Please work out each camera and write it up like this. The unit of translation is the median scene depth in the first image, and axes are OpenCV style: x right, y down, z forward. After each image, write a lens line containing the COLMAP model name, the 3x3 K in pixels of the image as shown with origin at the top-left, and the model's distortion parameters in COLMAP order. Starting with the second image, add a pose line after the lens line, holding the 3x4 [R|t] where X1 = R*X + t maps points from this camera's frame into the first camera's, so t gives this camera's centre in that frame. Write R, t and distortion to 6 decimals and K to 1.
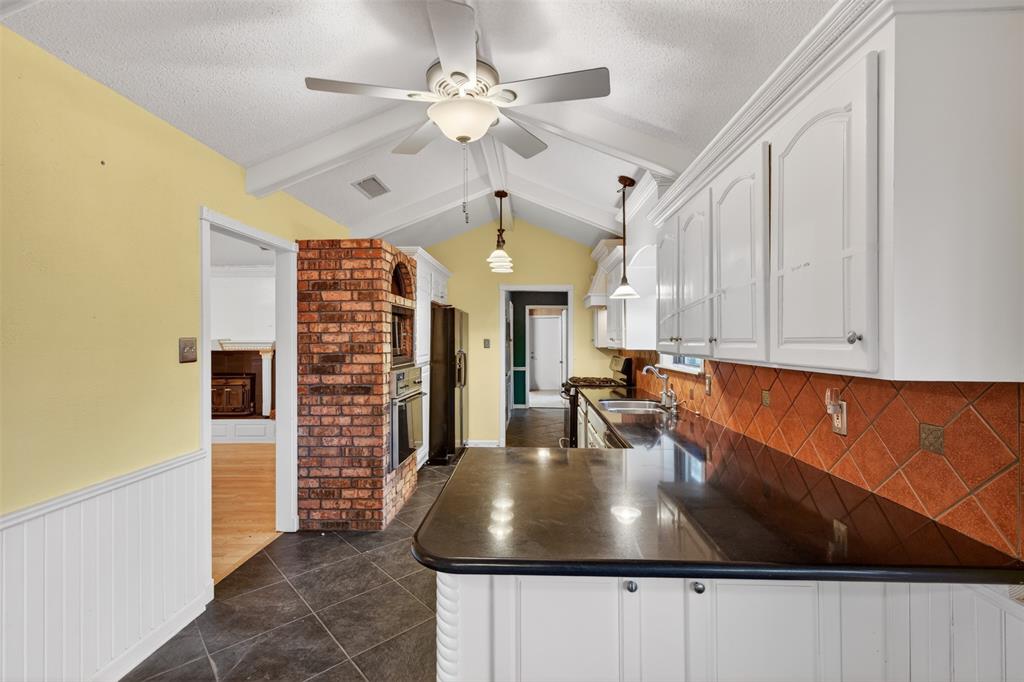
lens RADIAL K [[455.8, 0, 512.0], [0, 455.8, 341.0], [0, 0, 1]] dist [0.002068, 0.000238]
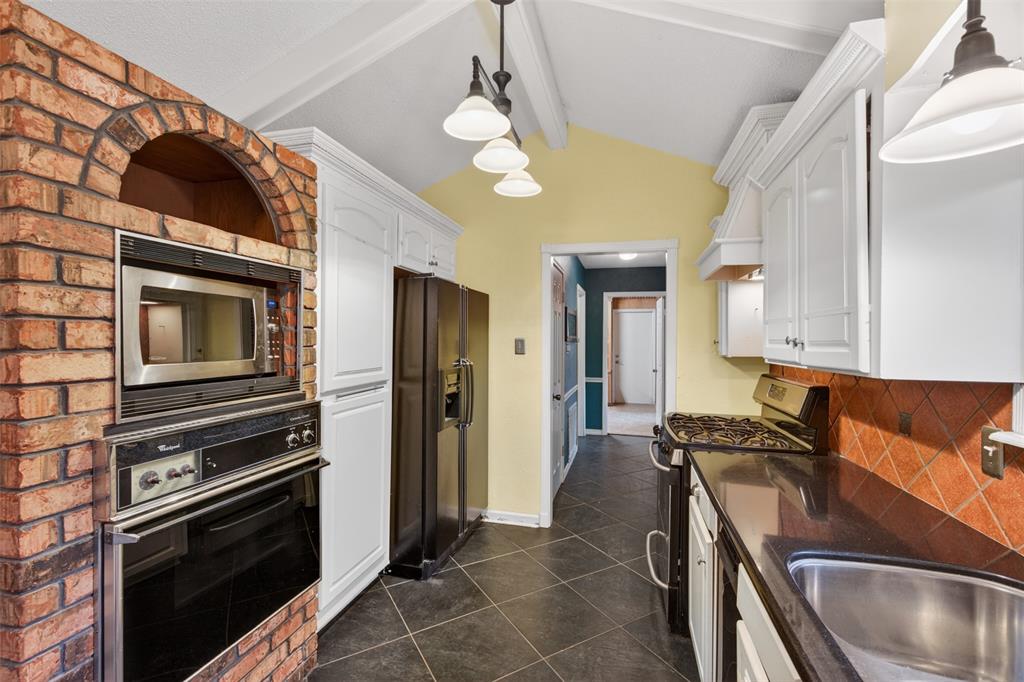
lens RADIAL K [[451.7, 0, 510.5], [0, 451.7, 345.5], [0, 0, 1]] dist [0.001052, 0.000061]
pose [[0.979247, 0.007206, -0.202540, 0.089256], [-0.005025, 0.999924, 0.011280, -0.004199], [0.202606, -0.010028, 0.979209, 0.770561]]
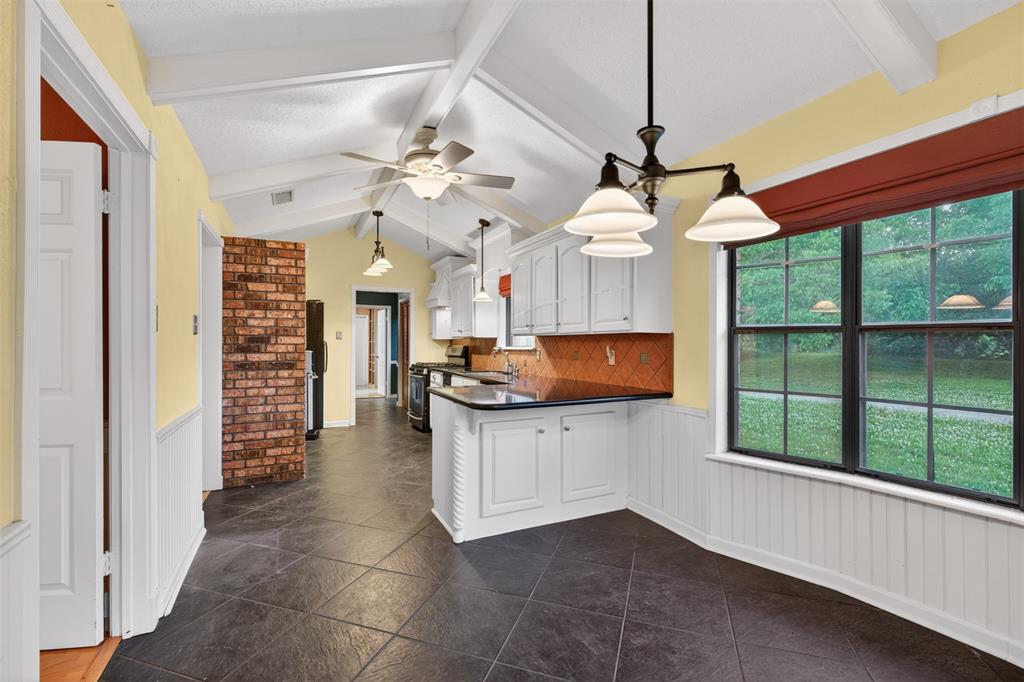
lens RADIAL K [[451.7, 0, 510.5], [0, 451.7, 345.5], [0, 0, 1]] dist [0.001052, 0.000061]
pose [[0.884020, 0.003625, 0.467434, -0.361632], [-0.004567, 0.999989, 0.000881, 0.049529], [-0.467426, -0.002914, 0.884027, -0.347629]]
